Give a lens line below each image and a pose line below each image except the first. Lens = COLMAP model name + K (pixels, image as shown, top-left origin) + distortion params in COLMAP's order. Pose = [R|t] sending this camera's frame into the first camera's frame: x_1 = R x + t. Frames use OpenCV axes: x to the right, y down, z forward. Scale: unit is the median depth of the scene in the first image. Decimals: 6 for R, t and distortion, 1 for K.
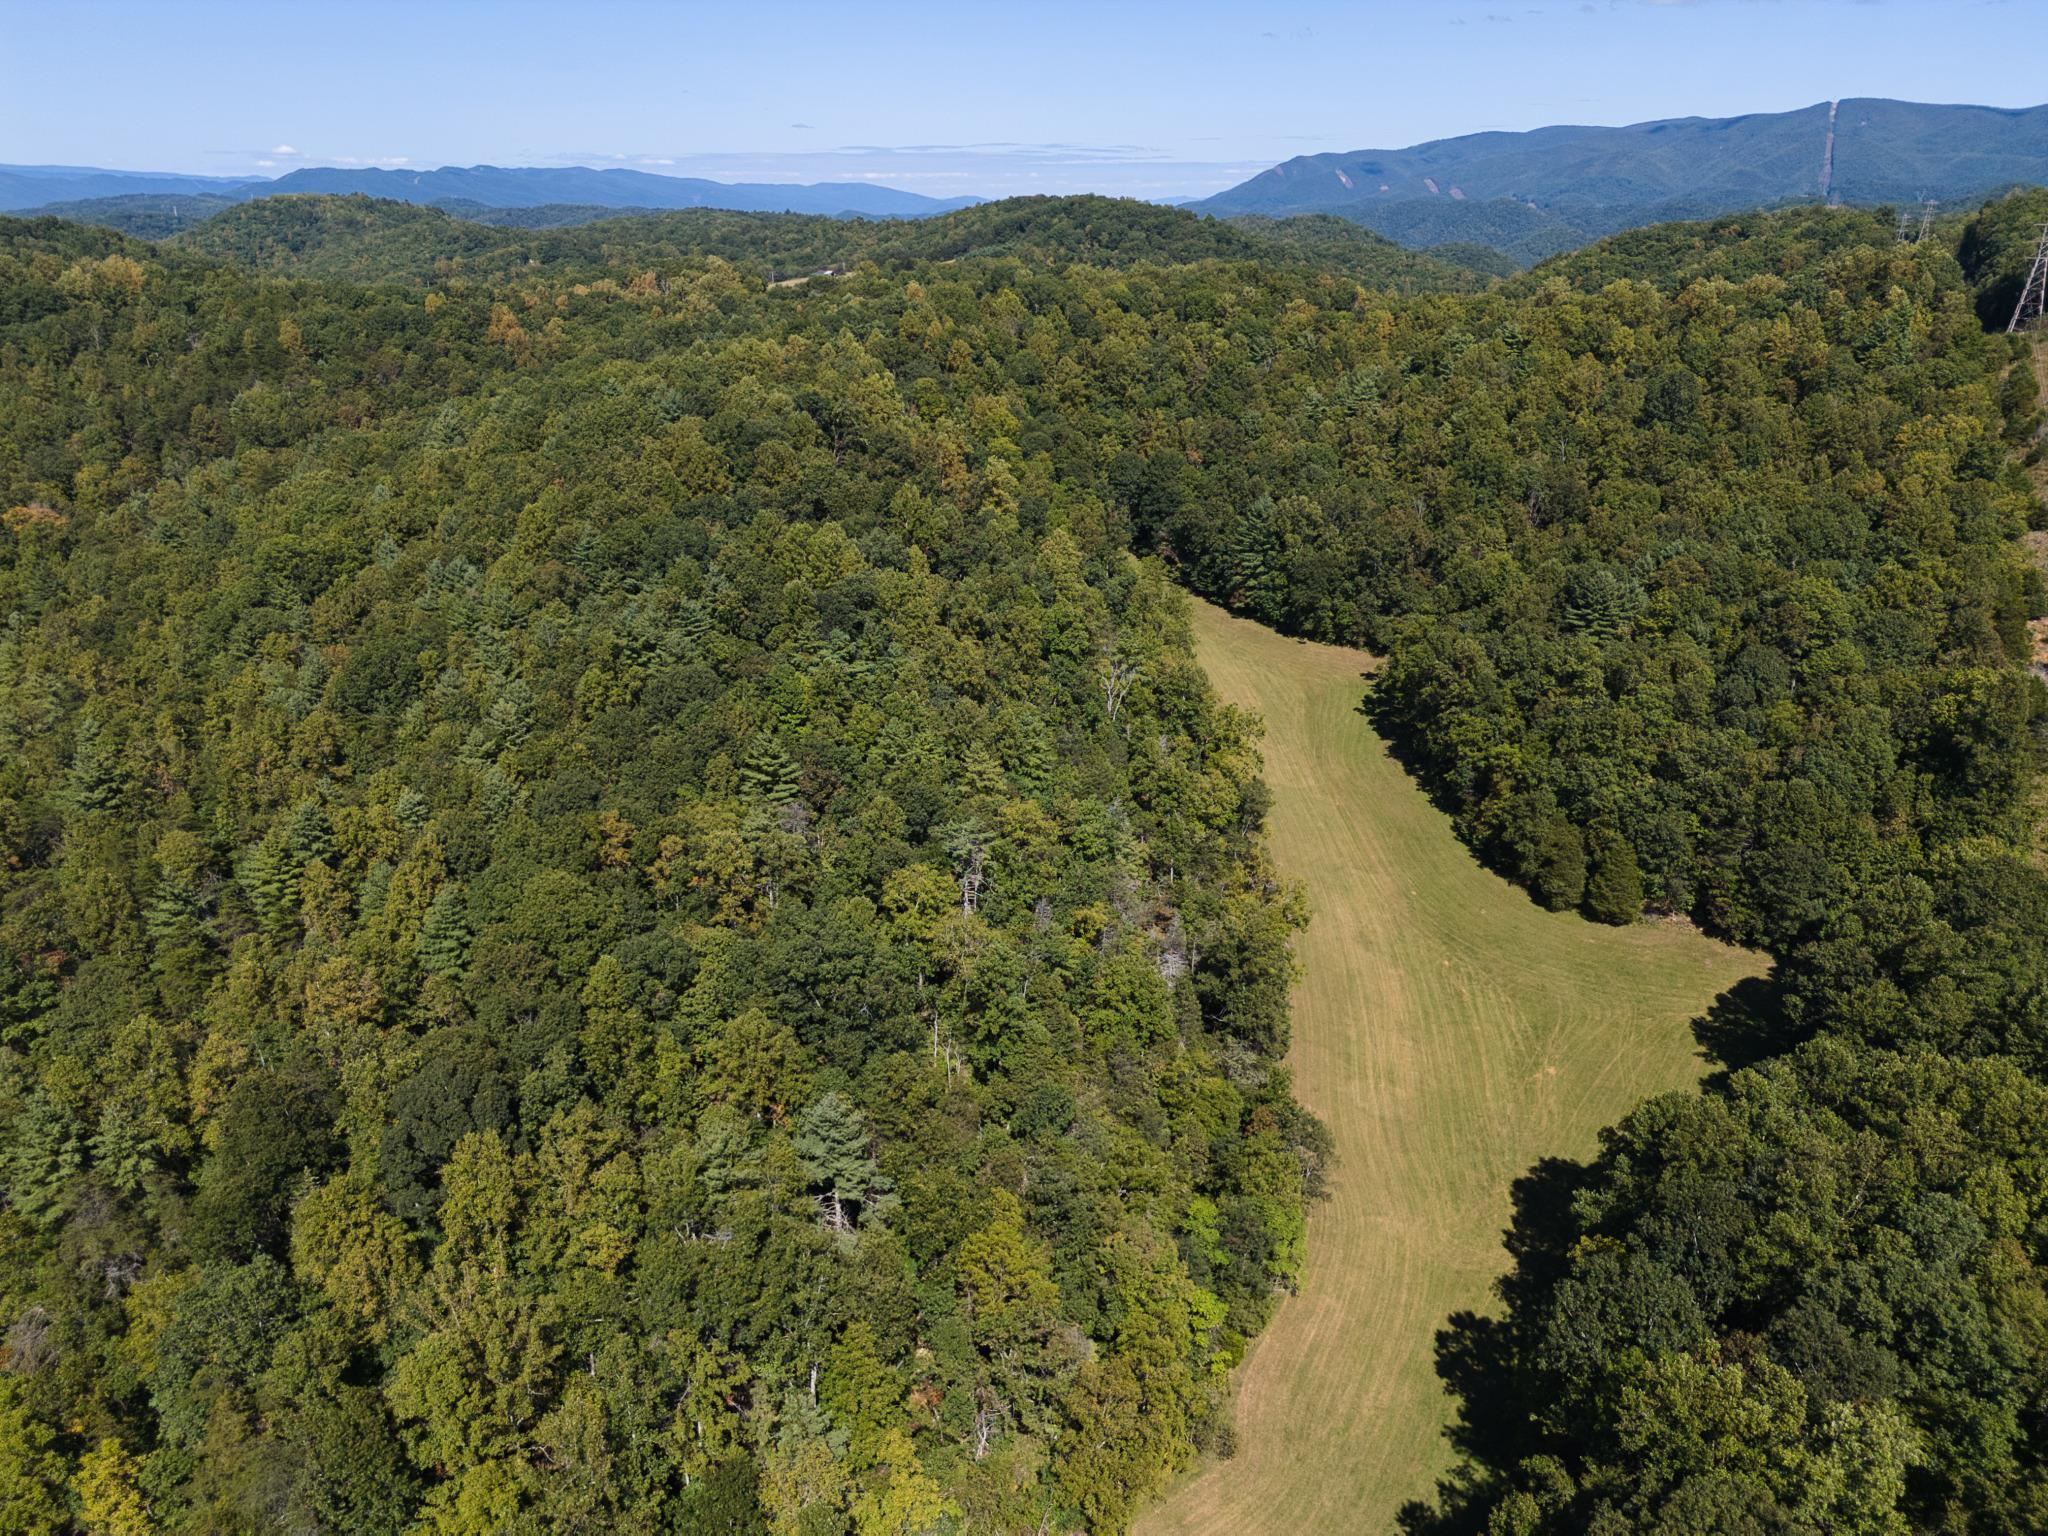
lens RADIAL K [[1378.9, 0, 1024.0], [0, 1378.9, 768.0], [0, 0, 1]] dist [0.002134, 0.000017]
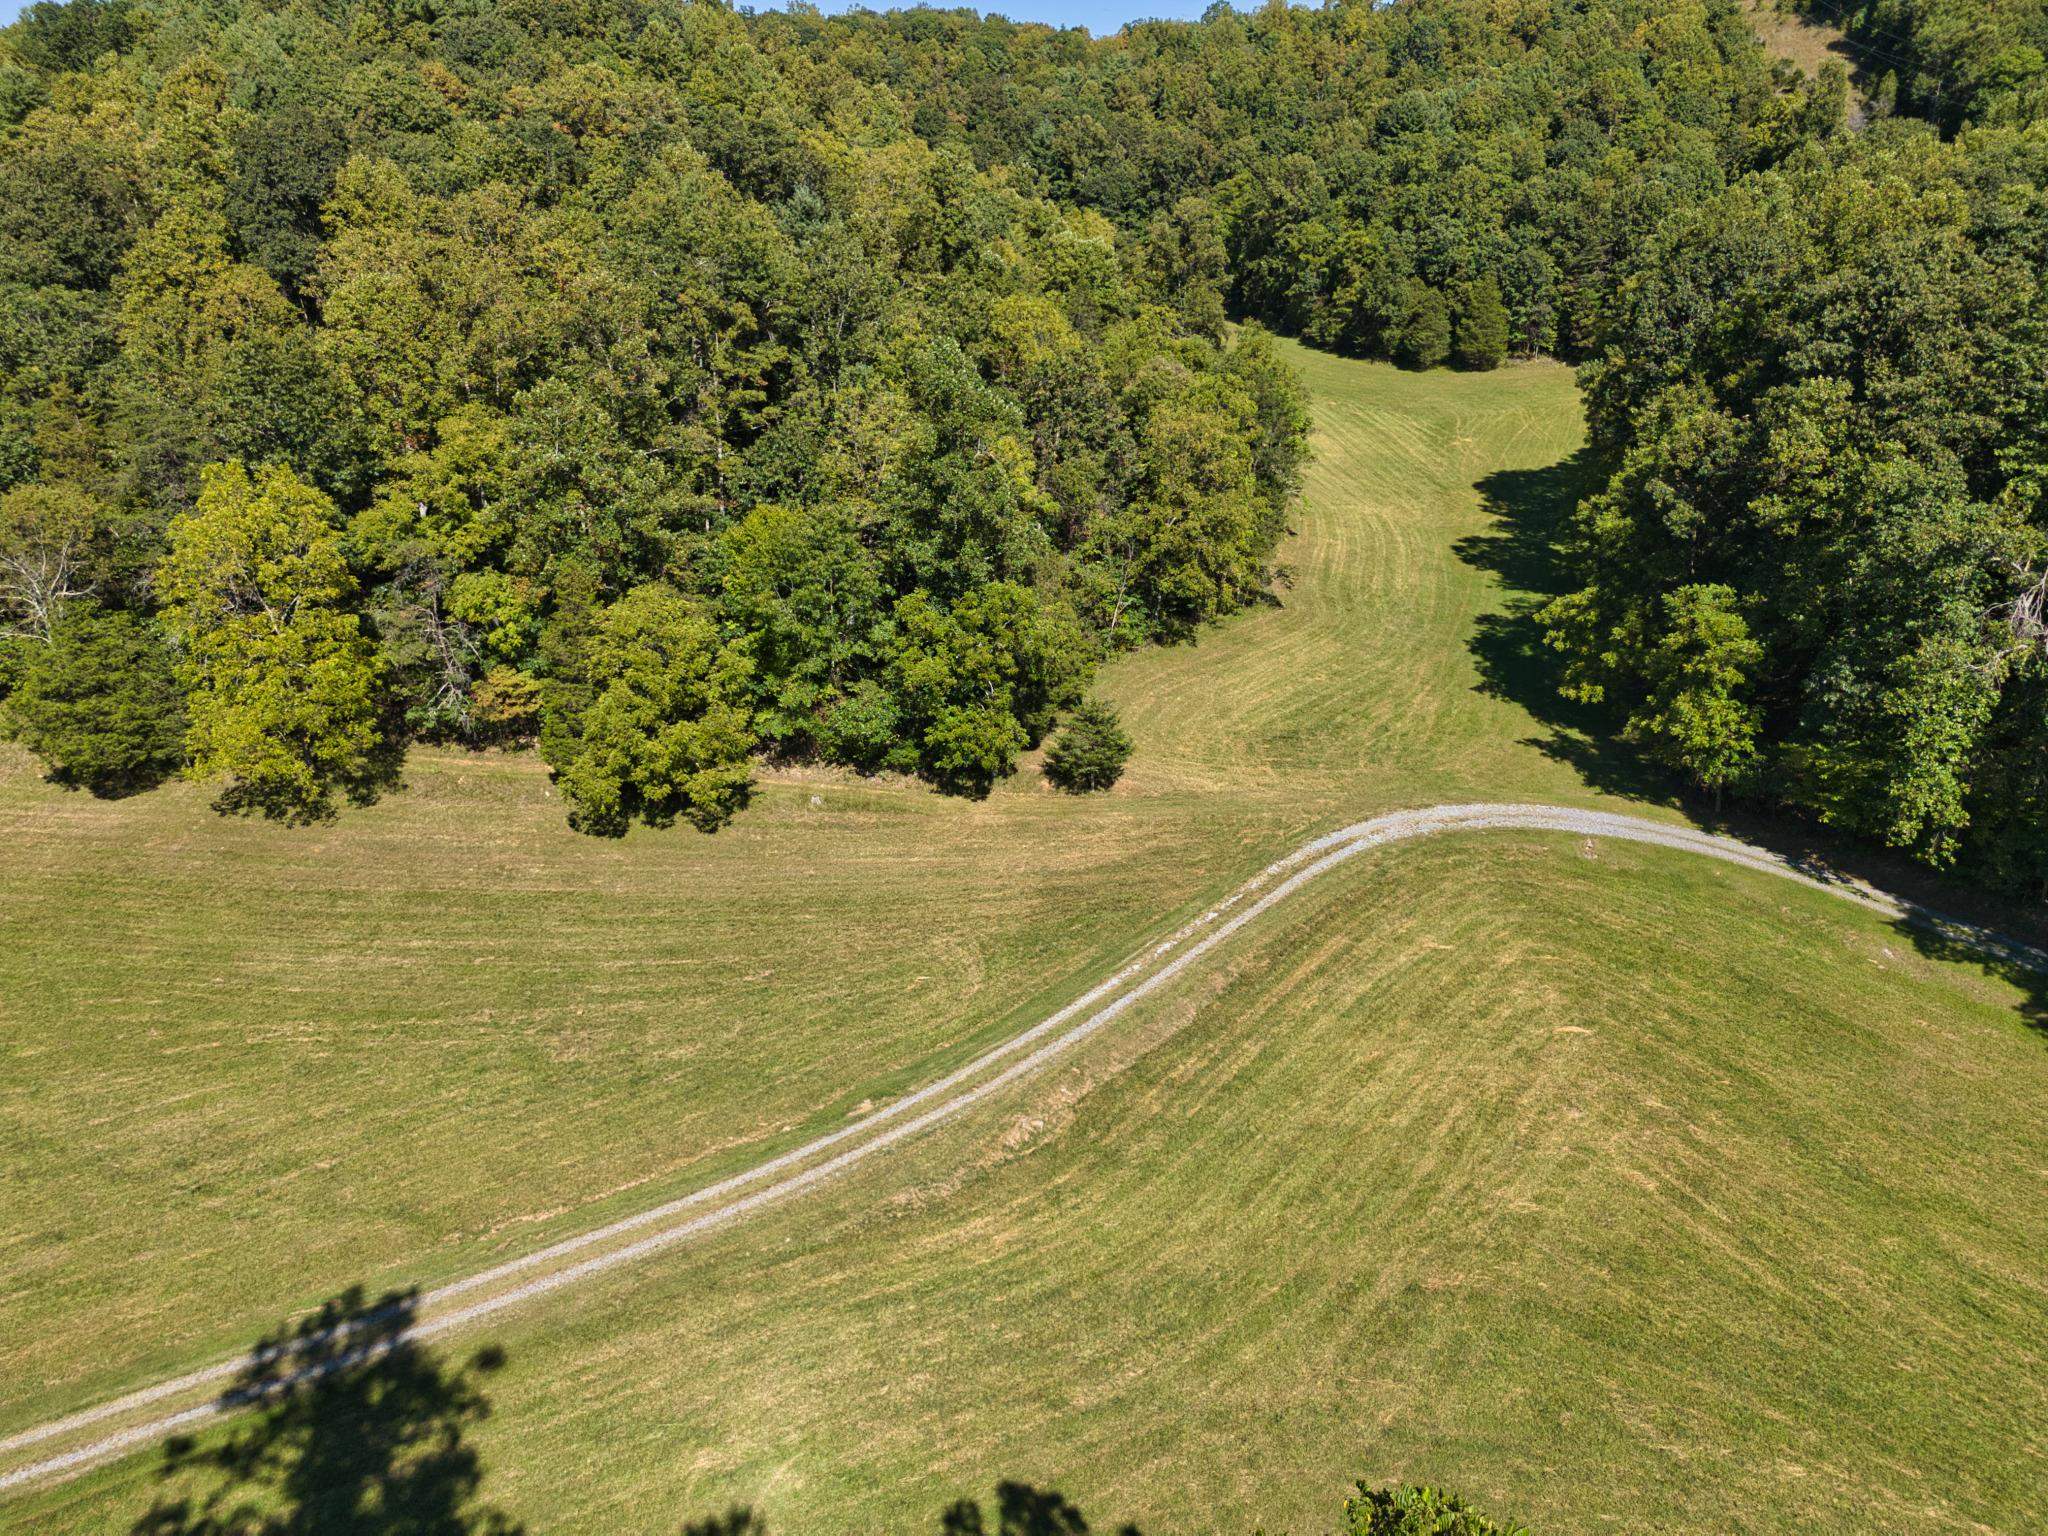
lens RADIAL K [[1378.9, 0, 1024.0], [0, 1378.9, 768.0], [0, 0, 1]] dist [0.002134, 0.000017]
pose [[0.971195, -0.083931, 0.223016, -0.080049], [0.084109, 0.996418, 0.008719, 0.209403], [-0.222949, 0.010290, 0.974776, 0.062807]]
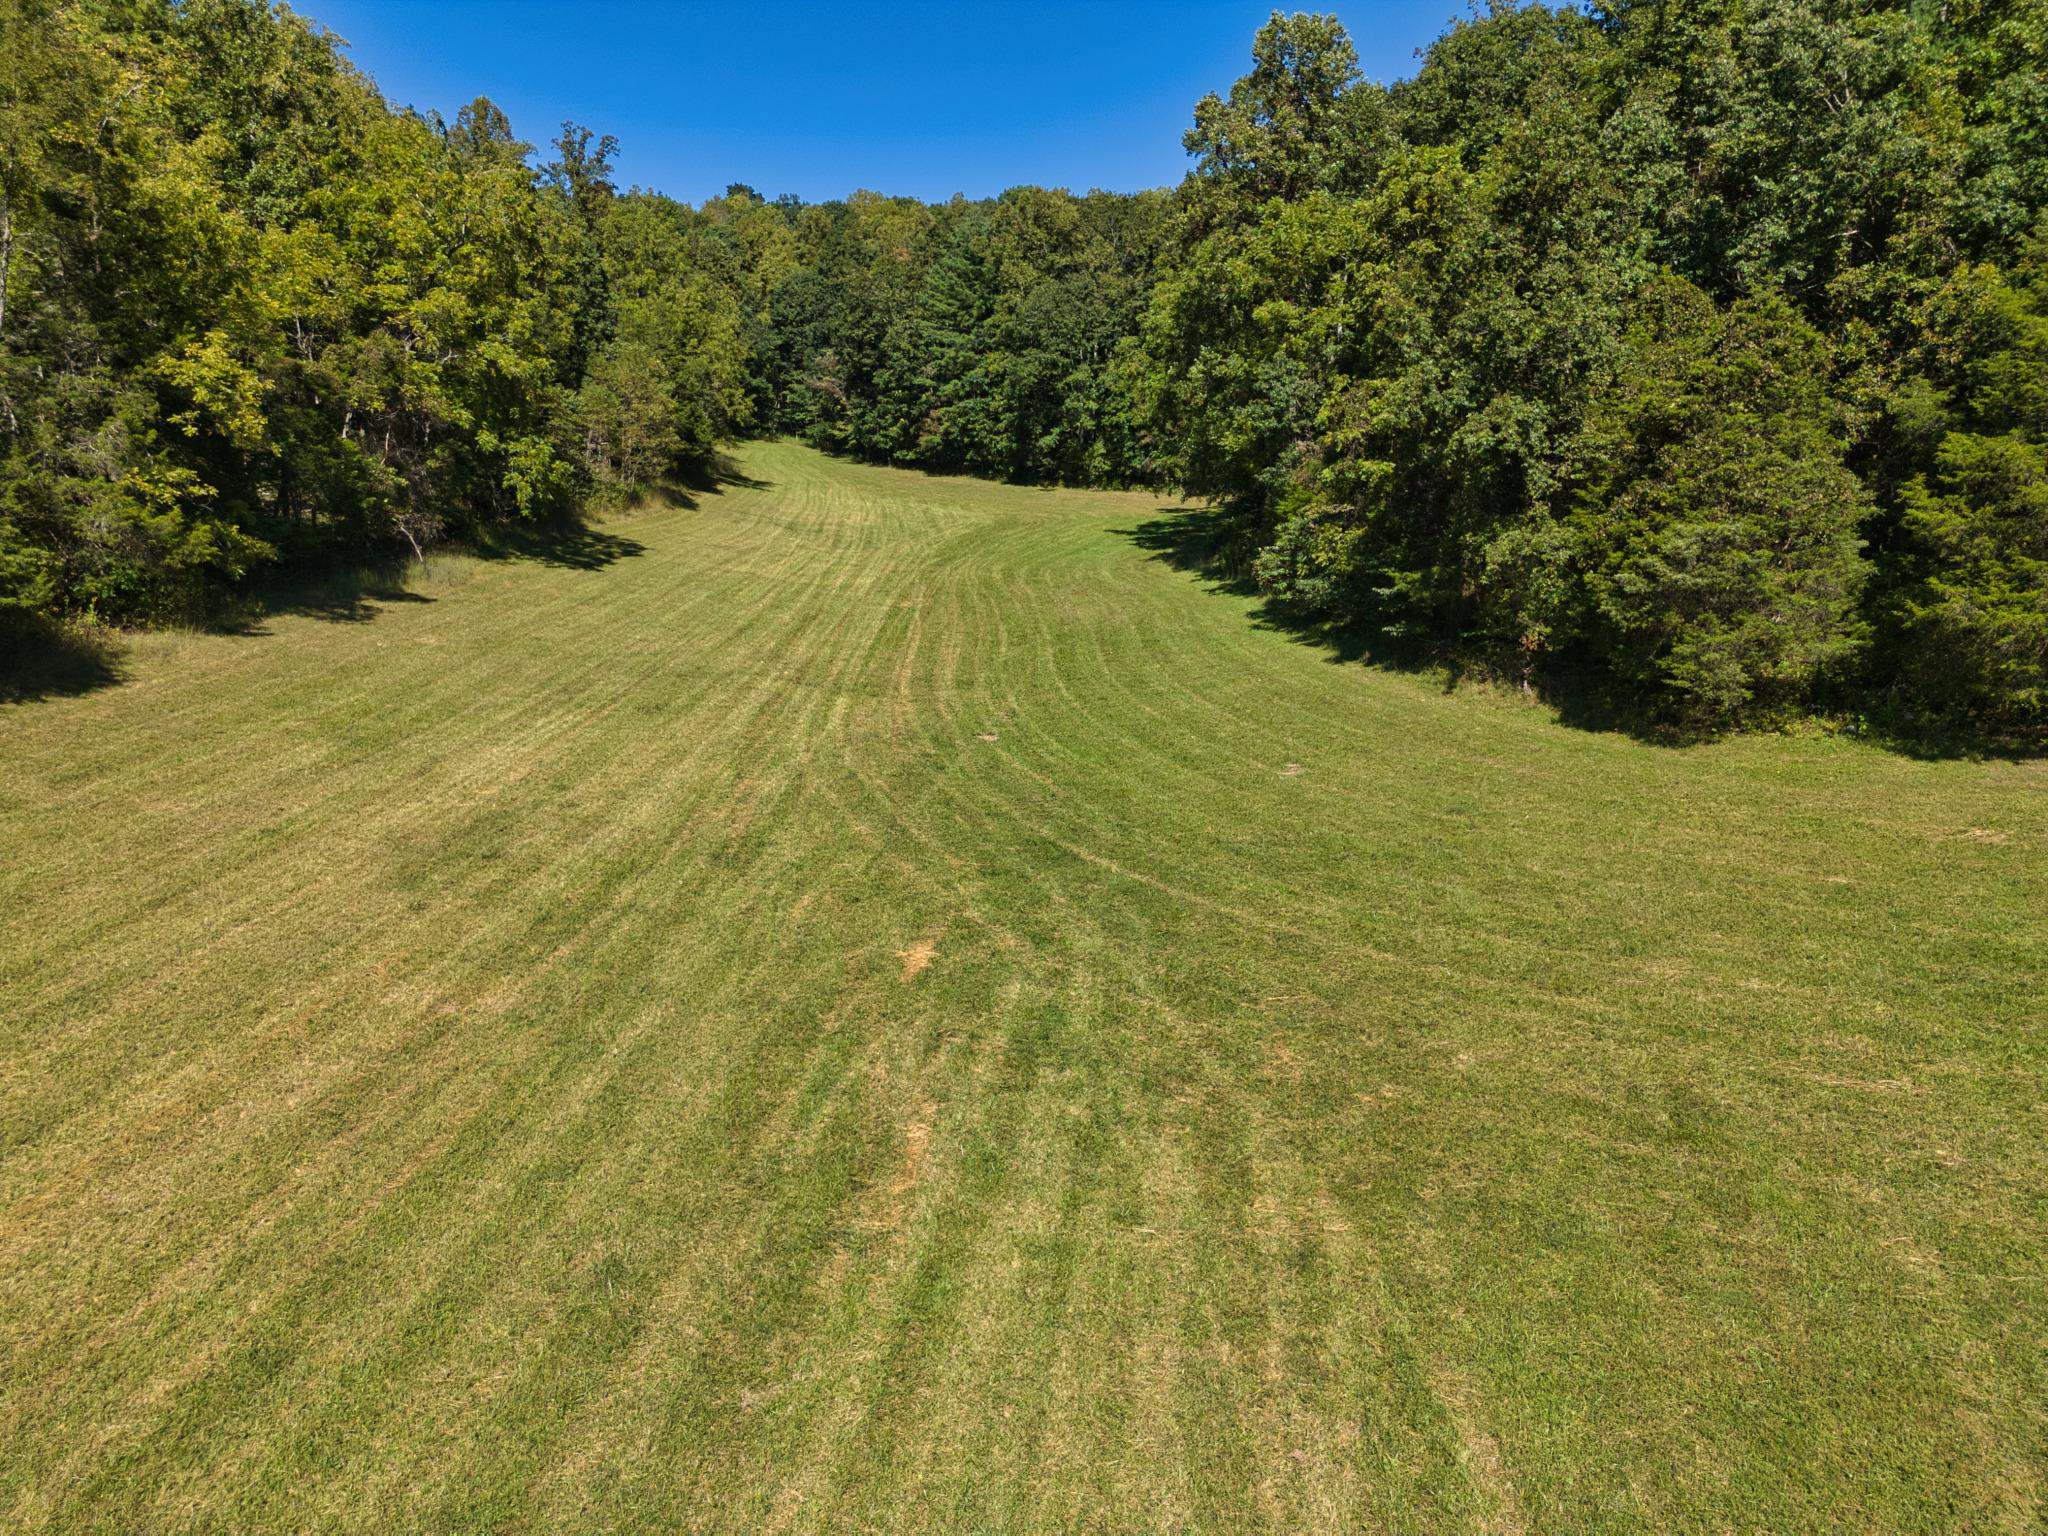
lens RADIAL K [[1378.9, 0, 1024.0], [0, 1378.9, 768.0], [0, 0, 1]] dist [0.002134, 0.000017]
pose [[0.999493, -0.001476, -0.031791, 0.180967], [-0.005282, 0.977373, -0.211457, 0.085471], [0.031384, 0.211518, 0.976870, 0.490726]]
